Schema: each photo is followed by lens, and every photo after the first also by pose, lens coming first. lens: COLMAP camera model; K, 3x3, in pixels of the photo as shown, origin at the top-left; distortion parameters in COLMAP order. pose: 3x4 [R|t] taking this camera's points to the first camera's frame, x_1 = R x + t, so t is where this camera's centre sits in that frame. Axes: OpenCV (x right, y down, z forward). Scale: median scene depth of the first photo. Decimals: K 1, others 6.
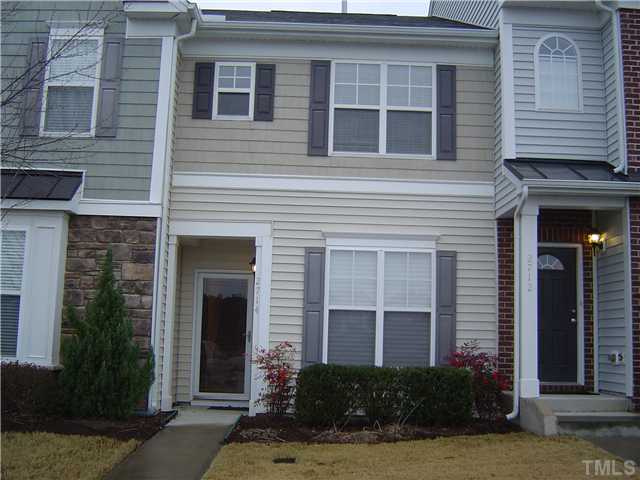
lens RADIAL K [[733.2, 0, 320.0], [0, 733.2, 240.0], [0, 0, 1]] dist [-0.116643, -0.045702]
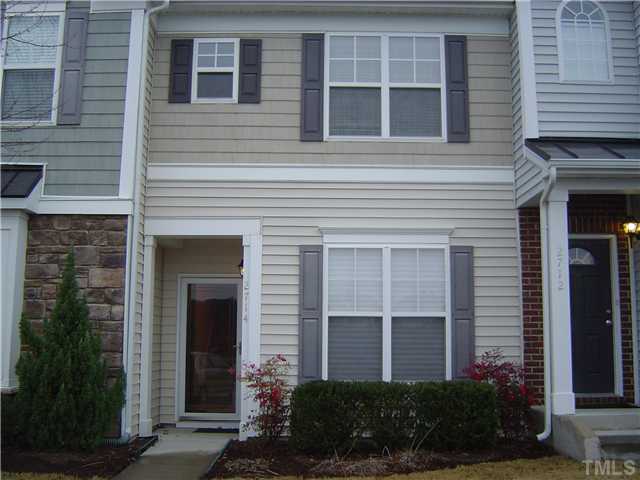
lens RADIAL K [[733.2, 0, 320.0], [0, 733.2, 240.0], [0, 0, 1]] dist [-0.116643, -0.045702]
pose [[0.999679, -0.023258, -0.010054, 0.013311], [0.023214, 0.999720, -0.004521, 0.007888], [0.010156, 0.004287, 0.999939, 0.129698]]
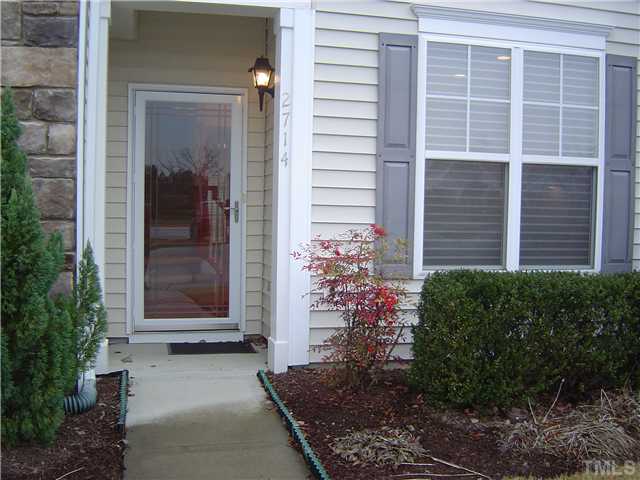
lens RADIAL K [[733.2, 0, 320.0], [0, 733.2, 240.0], [0, 0, 1]] dist [-0.116643, -0.045702]
pose [[0.973976, -0.021045, 0.225673, -0.177775], [-0.020584, 0.983352, 0.180540, 0.061010], [-0.225715, -0.180487, 0.957328, 0.526674]]
